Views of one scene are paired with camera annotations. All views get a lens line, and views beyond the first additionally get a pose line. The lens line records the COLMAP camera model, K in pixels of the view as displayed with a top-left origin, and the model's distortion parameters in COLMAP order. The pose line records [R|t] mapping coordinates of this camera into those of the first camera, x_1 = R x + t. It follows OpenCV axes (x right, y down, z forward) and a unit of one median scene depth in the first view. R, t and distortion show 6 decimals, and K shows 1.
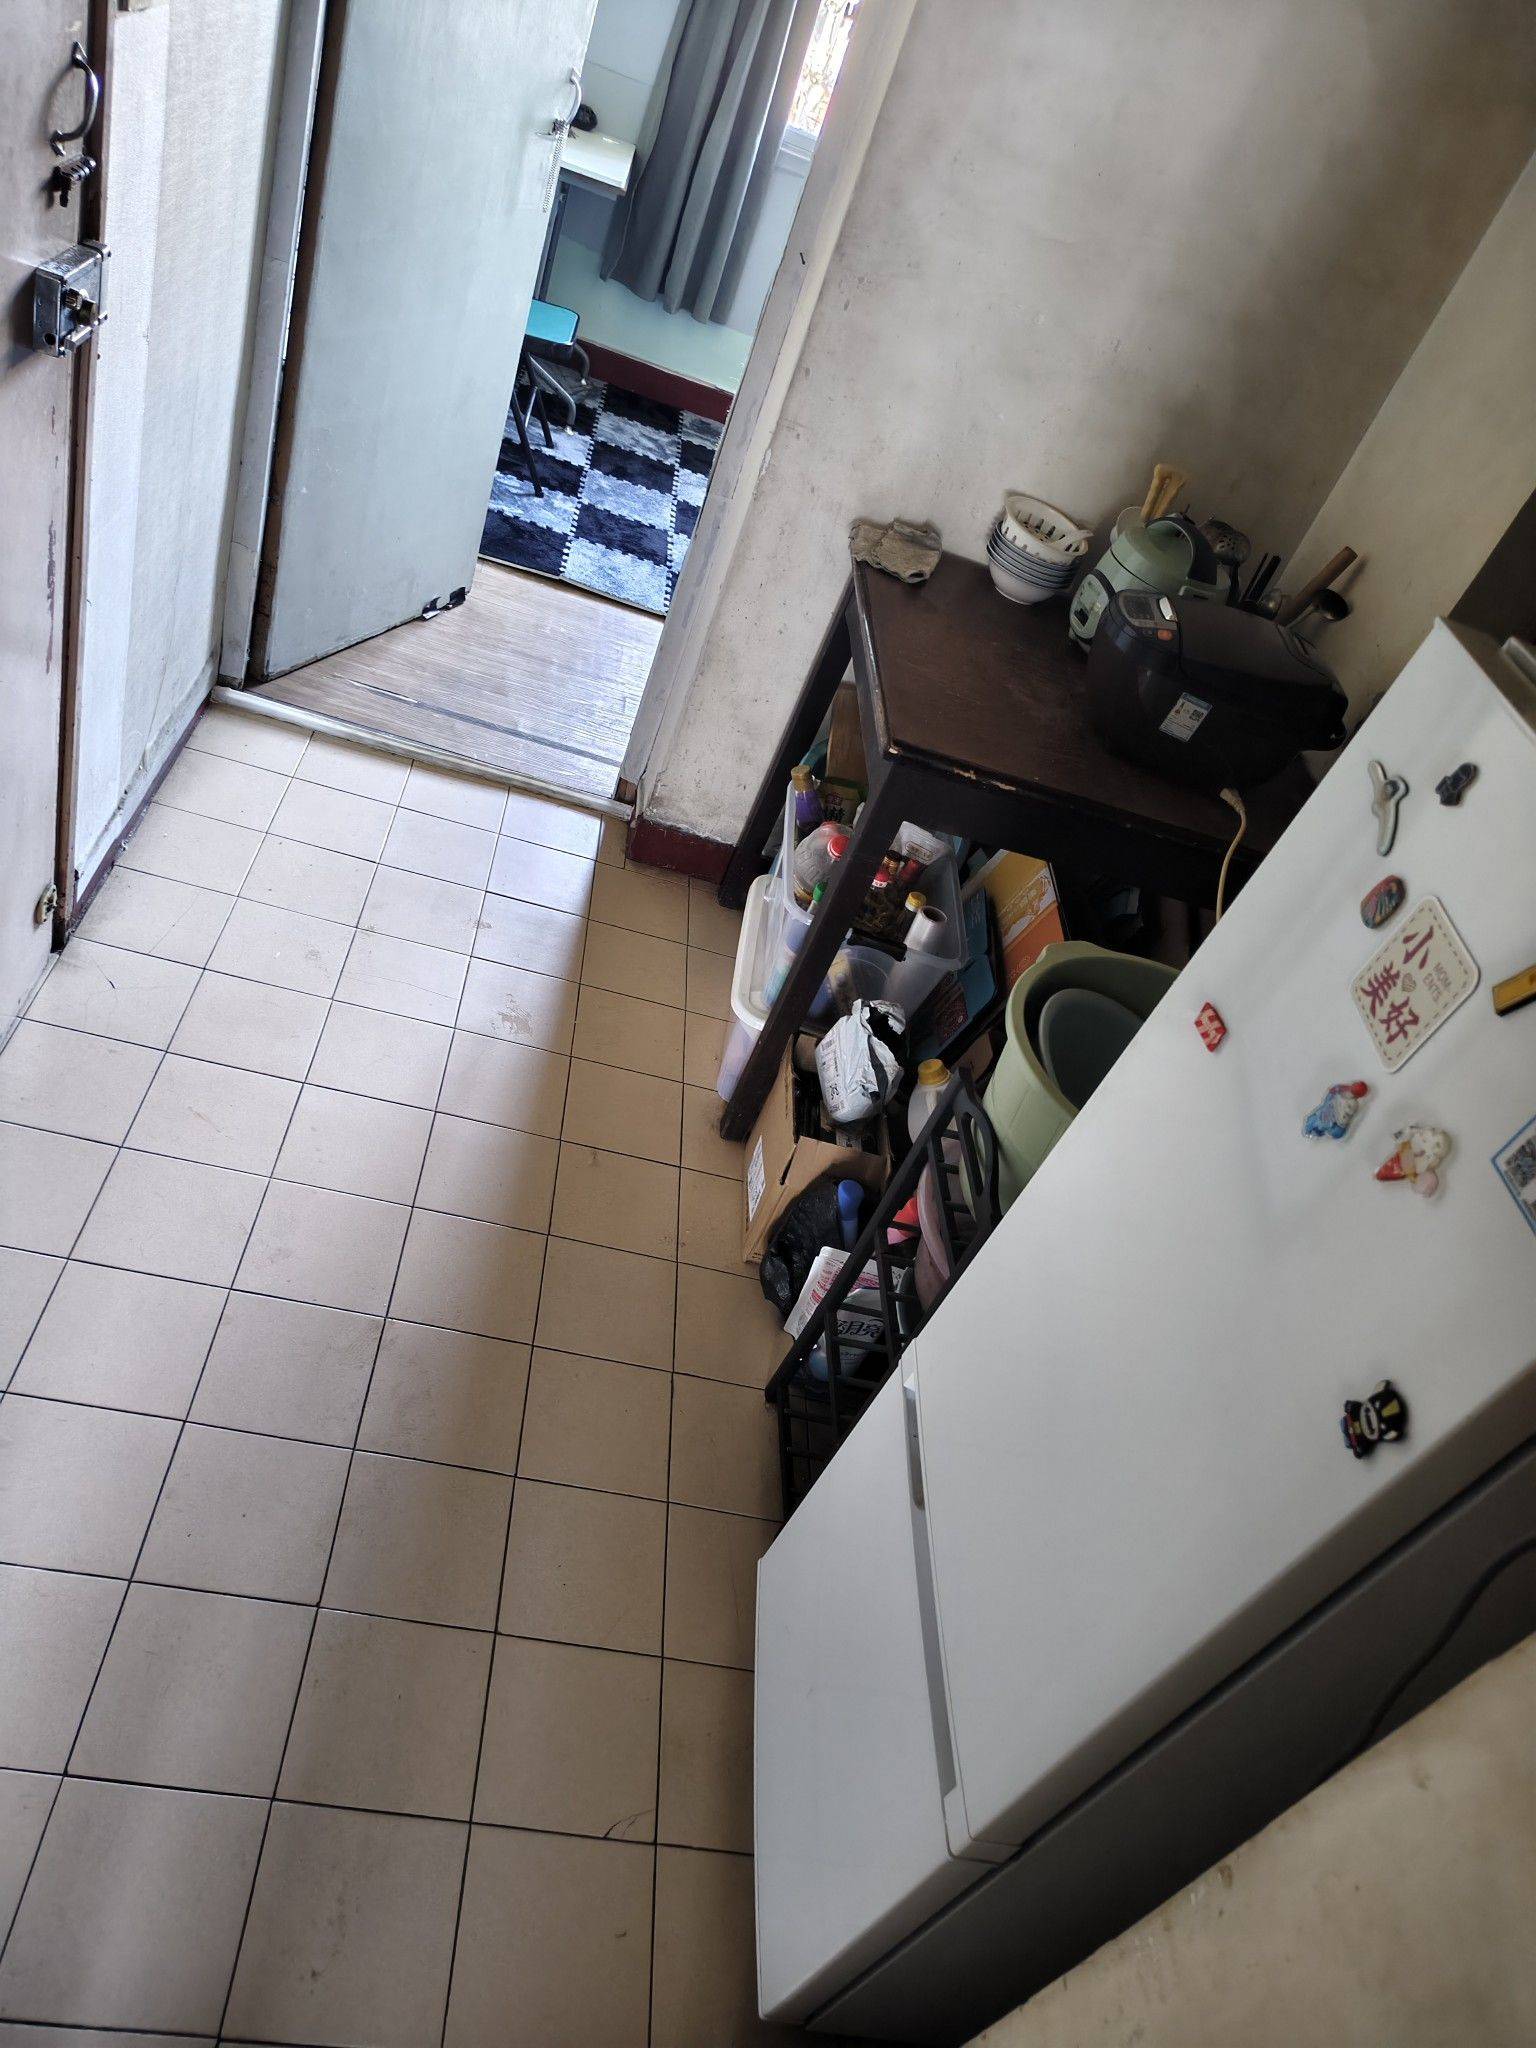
lens RADIAL K [[1412.0, 0, 761.7], [0, 1412.0, 1025.3], [0, 0, 1]] dist [0.040716, 0.002293]
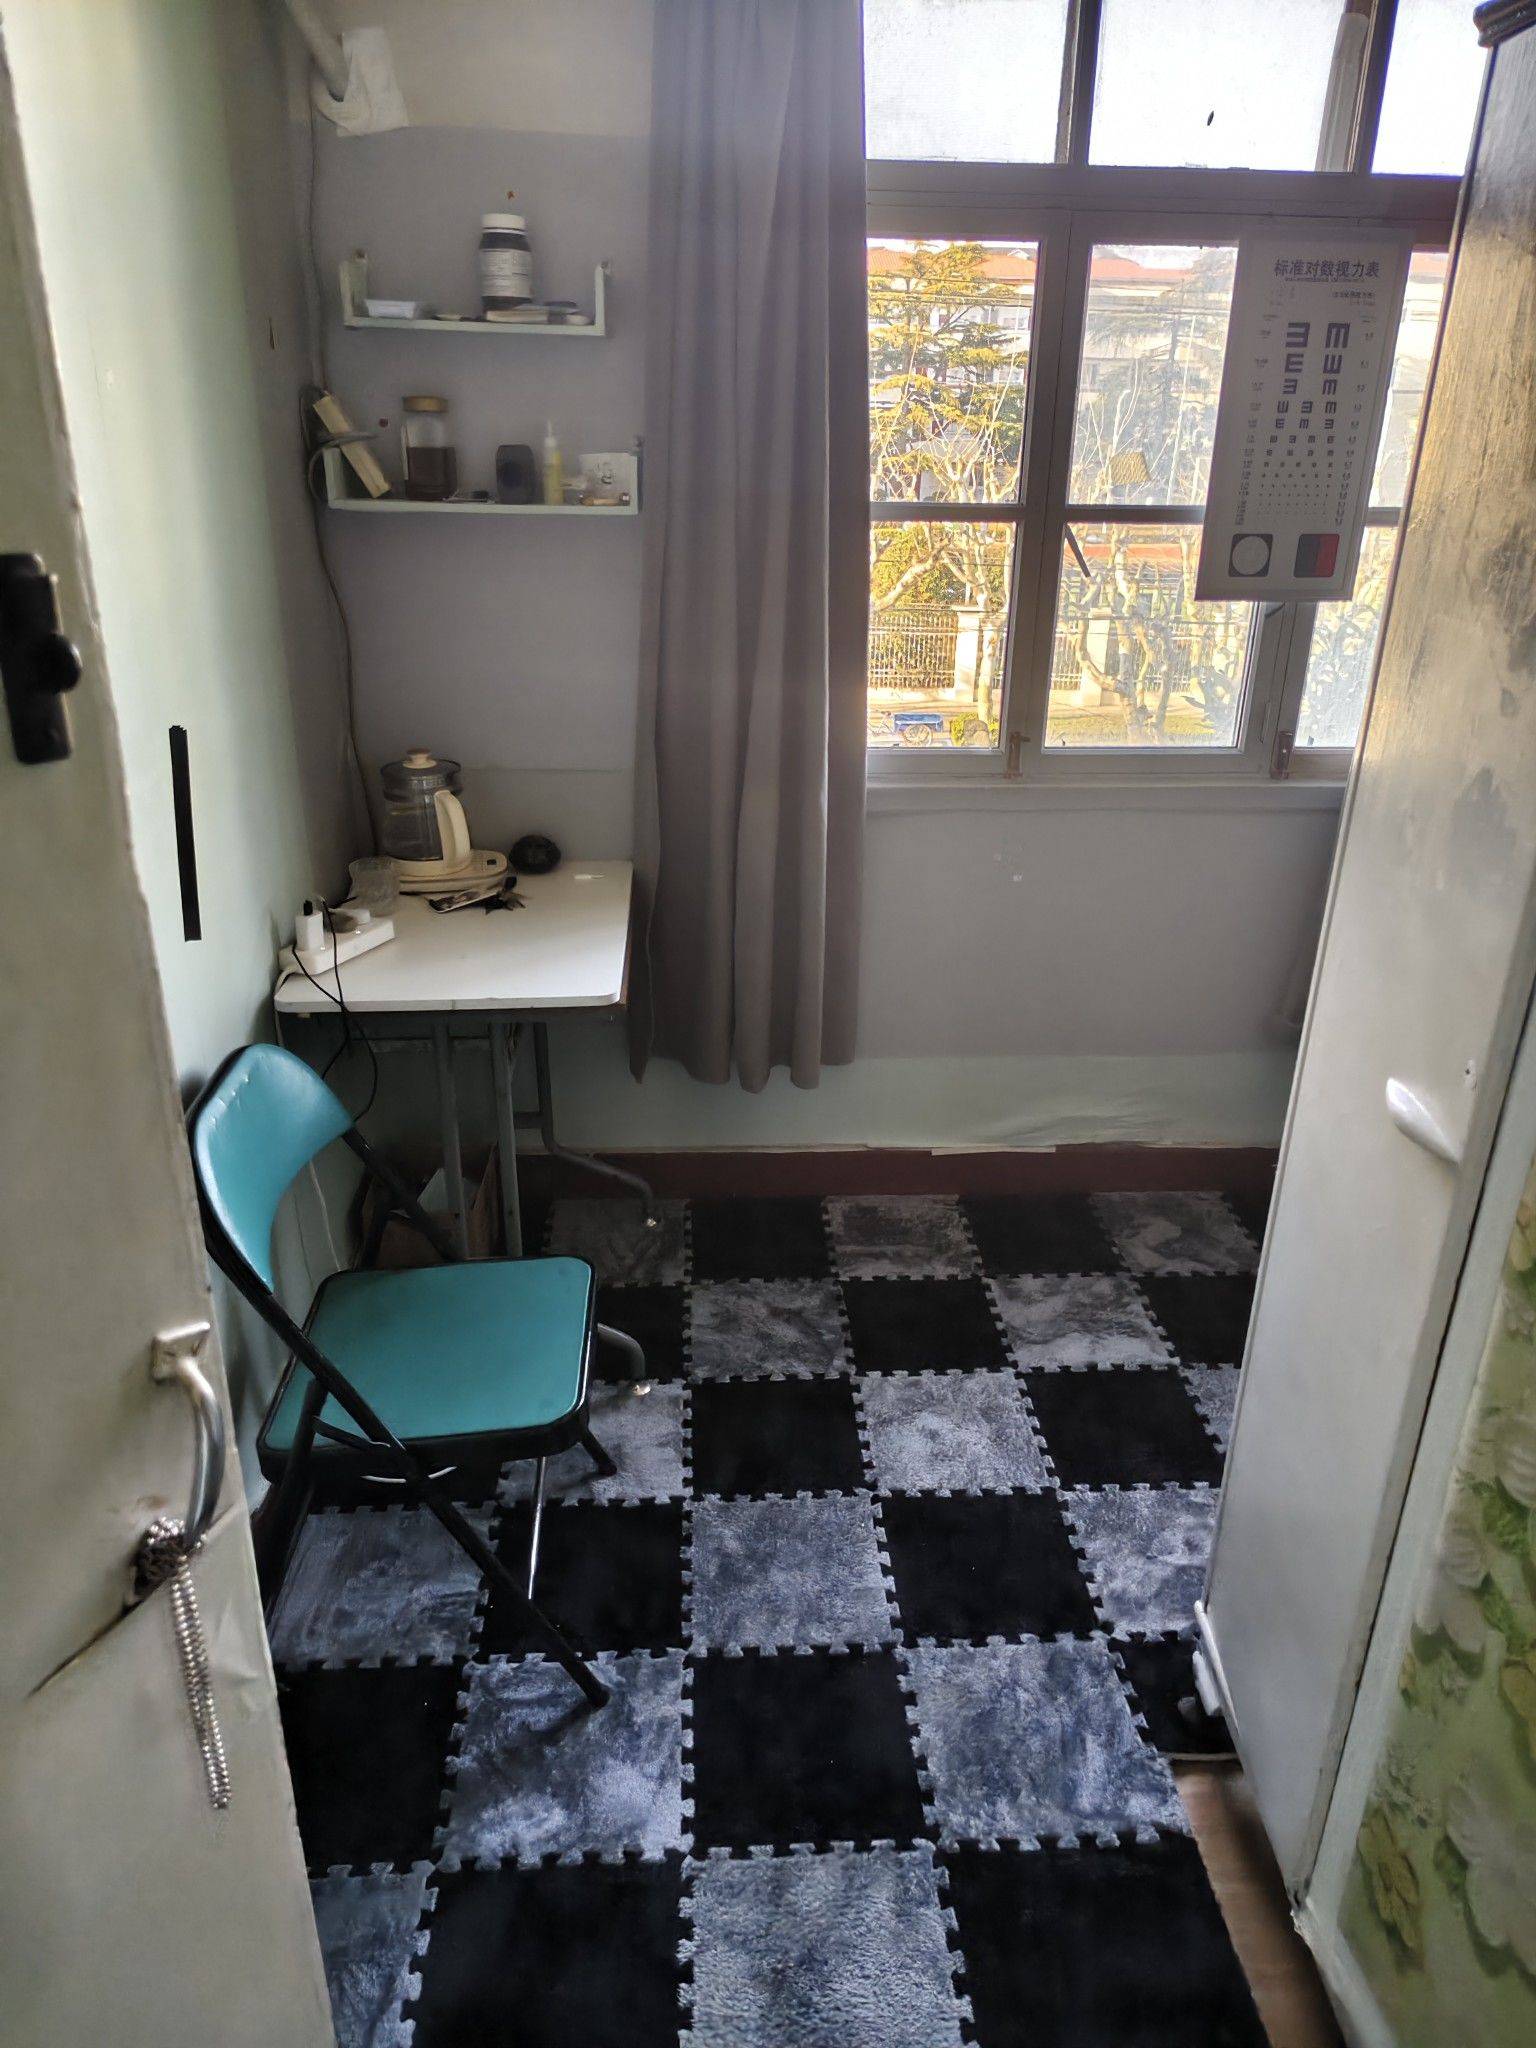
lens RADIAL K [[1412.0, 0, 774.8], [0, 1412.0, 1023.2], [0, 0, 1]] dist [0.040716, 0.002293]
pose [[0.944794, -0.313459, -0.095433, 0.003091], [0.276812, 0.919405, -0.279410, -0.380958], [0.175325, 0.237568, 0.955418, 0.477701]]
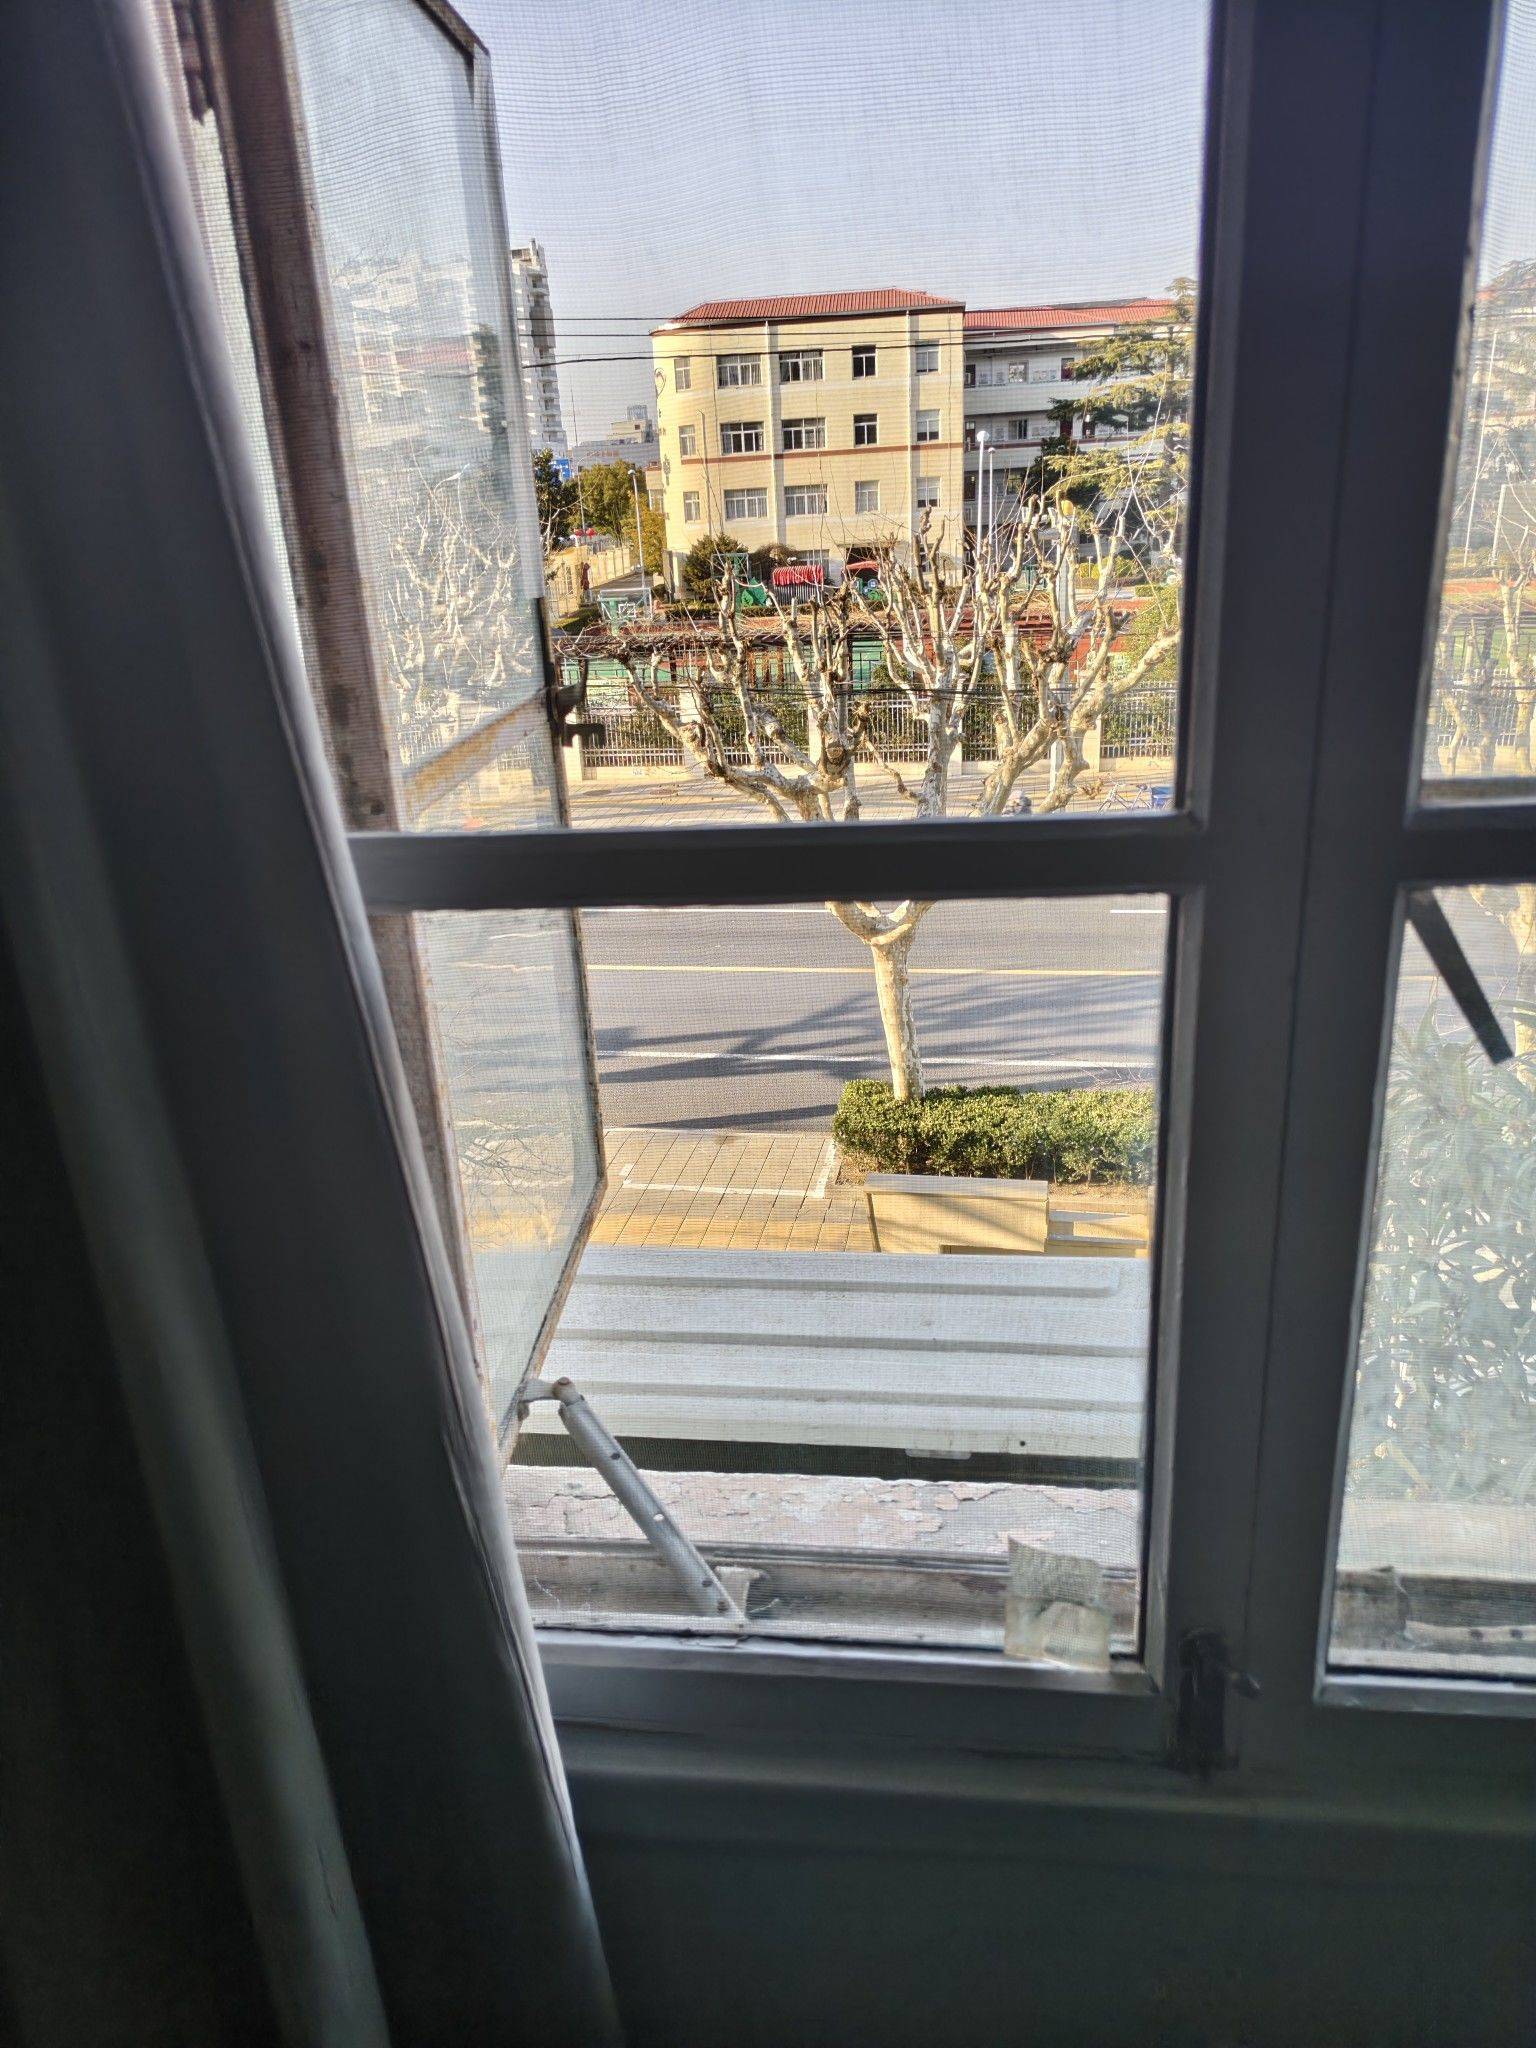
lens RADIAL K [[1412.0, 0, 764.4], [0, 1412.0, 1025.5], [0, 0, 1]] dist [0.040716, 0.002293]
pose [[0.911734, -0.318869, -0.258965, 0.092389], [0.213486, 0.906414, -0.364469, -0.629865], [0.350948, 0.277013, 0.894483, 0.840905]]
